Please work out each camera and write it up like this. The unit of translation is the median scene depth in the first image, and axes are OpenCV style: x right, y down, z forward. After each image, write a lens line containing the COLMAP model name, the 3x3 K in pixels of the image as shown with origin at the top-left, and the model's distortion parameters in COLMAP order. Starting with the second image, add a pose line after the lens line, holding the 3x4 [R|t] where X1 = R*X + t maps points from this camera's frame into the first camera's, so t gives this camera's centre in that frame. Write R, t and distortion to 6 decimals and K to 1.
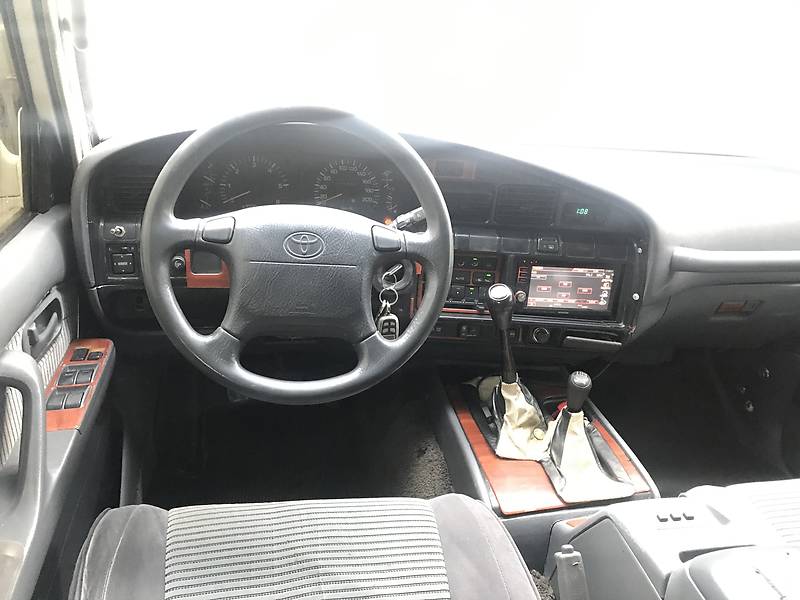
lens RADIAL K [[652.9, 0, 400.0], [0, 652.9, 300.0], [0, 0, 1]] dist [0.015323, -0.016545]
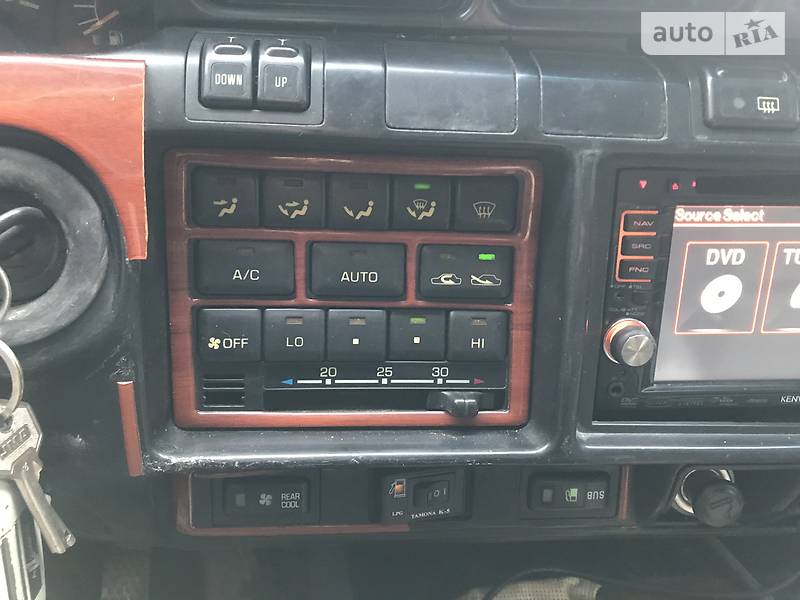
lens RADIAL K [[652.9, 0, 400.0], [0, 652.9, 300.0], [0, 0, 1]] dist [0.015323, -0.016545]
pose [[0.998204, -0.053347, 0.027267, 0.097456], [0.055296, 0.995529, -0.076584, -0.007030], [-0.023060, 0.077954, 0.996690, 0.765374]]
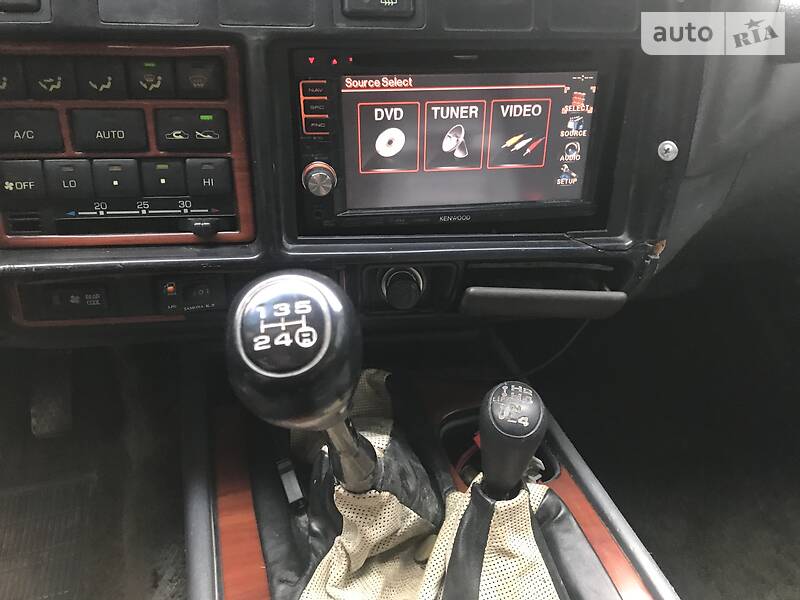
lens RADIAL K [[652.9, 0, 400.0], [0, 652.9, 300.0], [0, 0, 1]] dist [0.015323, -0.016545]
pose [[0.994800, -0.088614, 0.050196, 0.202372], [0.081201, 0.987616, 0.134241, 0.013617], [-0.061470, -0.129467, 0.989677, 0.665406]]
